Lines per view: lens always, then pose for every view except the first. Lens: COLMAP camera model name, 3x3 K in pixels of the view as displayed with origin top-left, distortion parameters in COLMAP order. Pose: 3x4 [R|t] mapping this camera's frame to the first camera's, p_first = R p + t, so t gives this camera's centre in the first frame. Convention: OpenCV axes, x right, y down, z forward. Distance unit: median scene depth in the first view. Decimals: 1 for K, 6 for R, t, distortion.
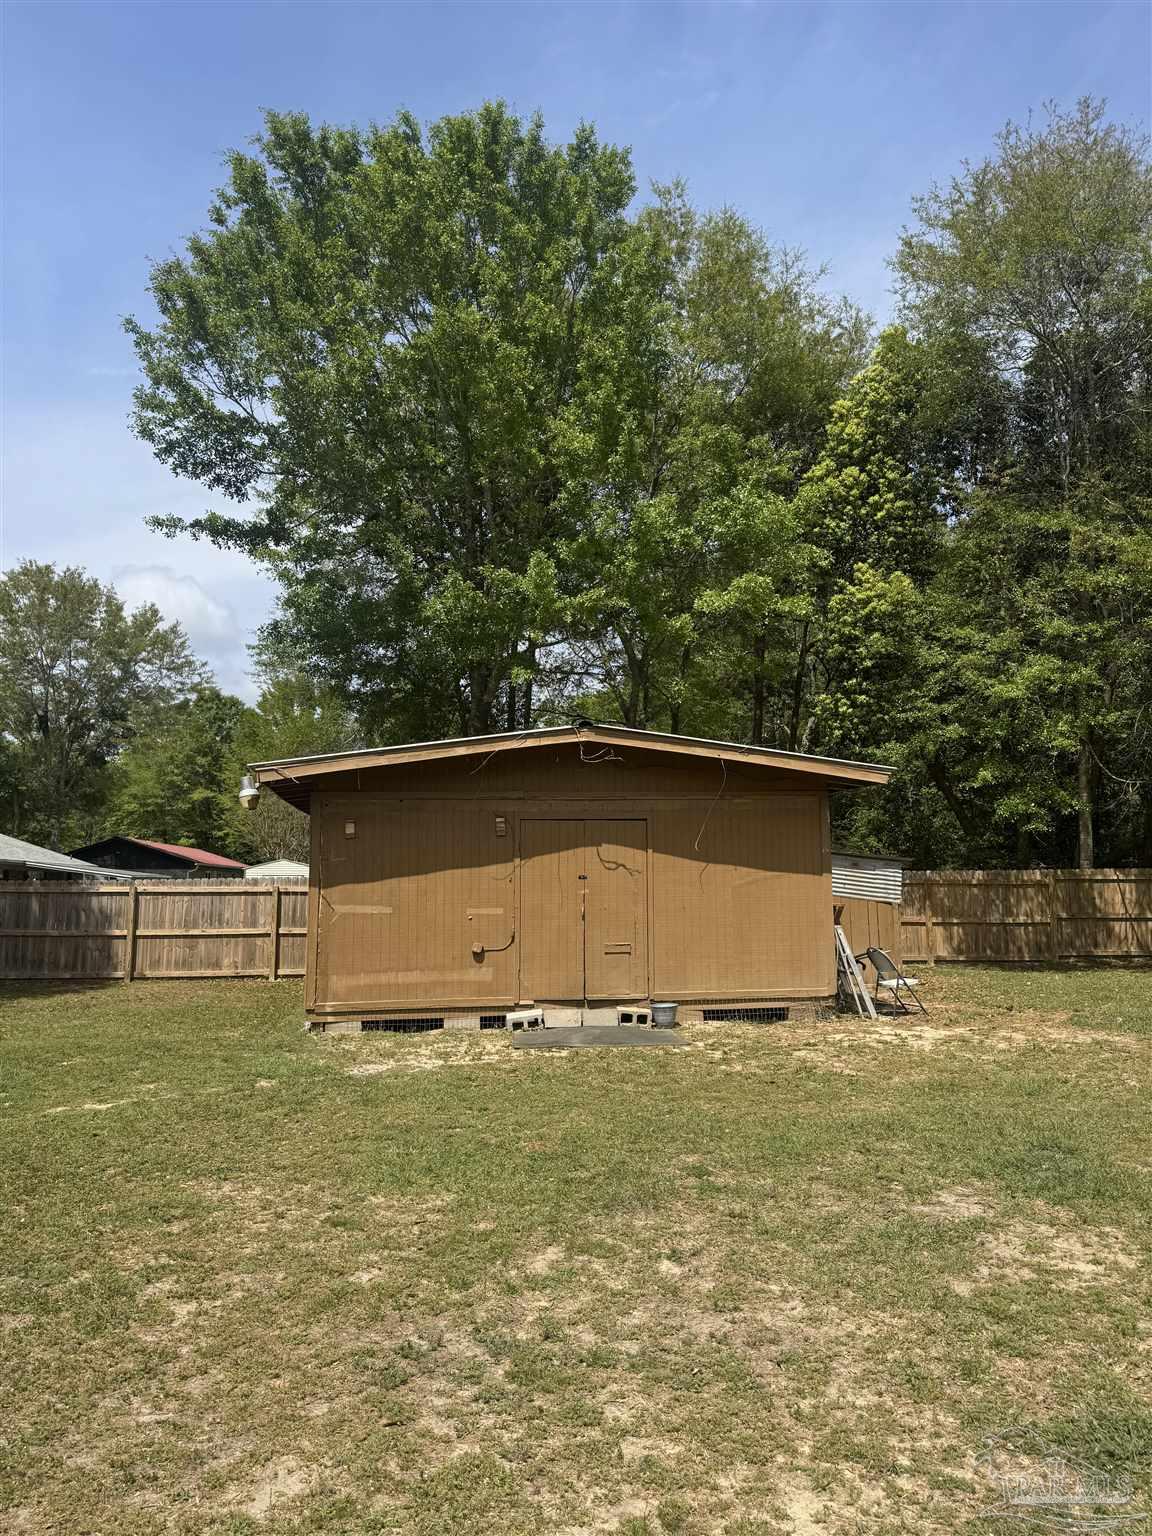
lens RADIAL K [[1076.3, 0, 576.0], [0, 1076.3, 768.0], [0, 0, 1]] dist [0.025247, 0.000031]
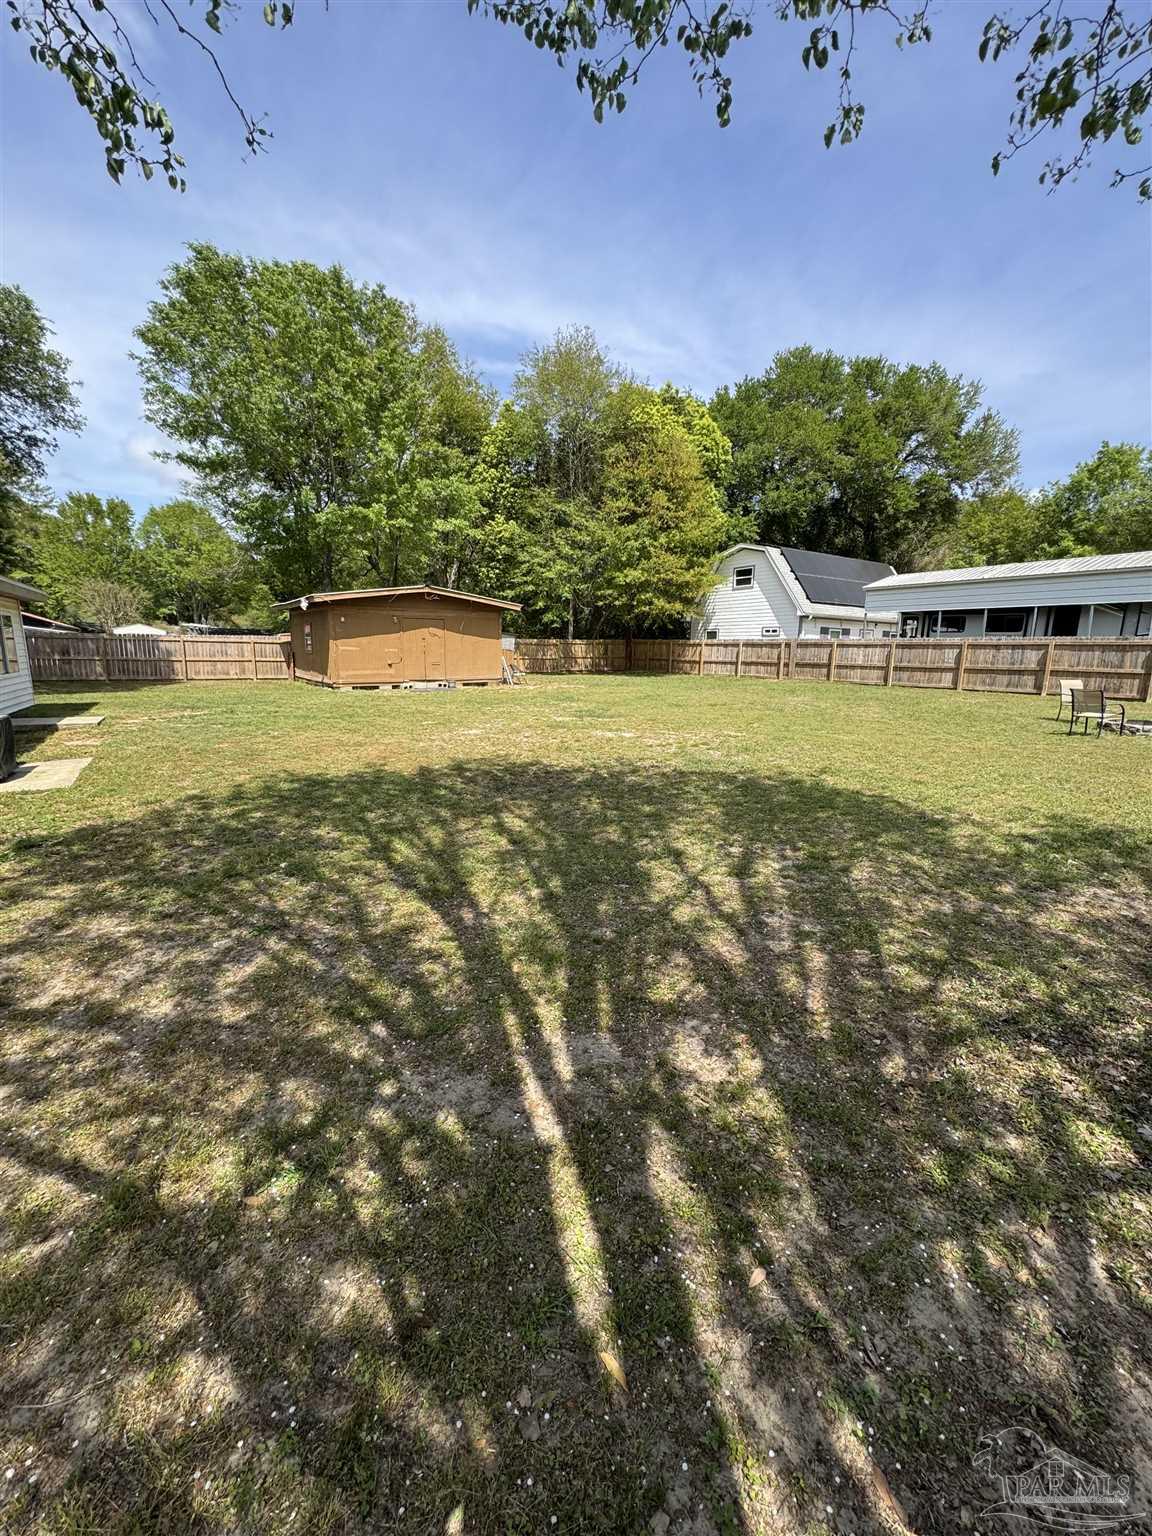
lens RADIAL K [[611.6, 0, 576.0], [0, 611.6, 768.0], [0, 0, 1]] dist [-0.003483, -0.000255]
pose [[0.890102, -0.071568, 0.450108, -0.274790], [-0.066695, 0.956508, 0.283979, -0.043433], [-0.450856, -0.282790, 0.846616, -0.486383]]
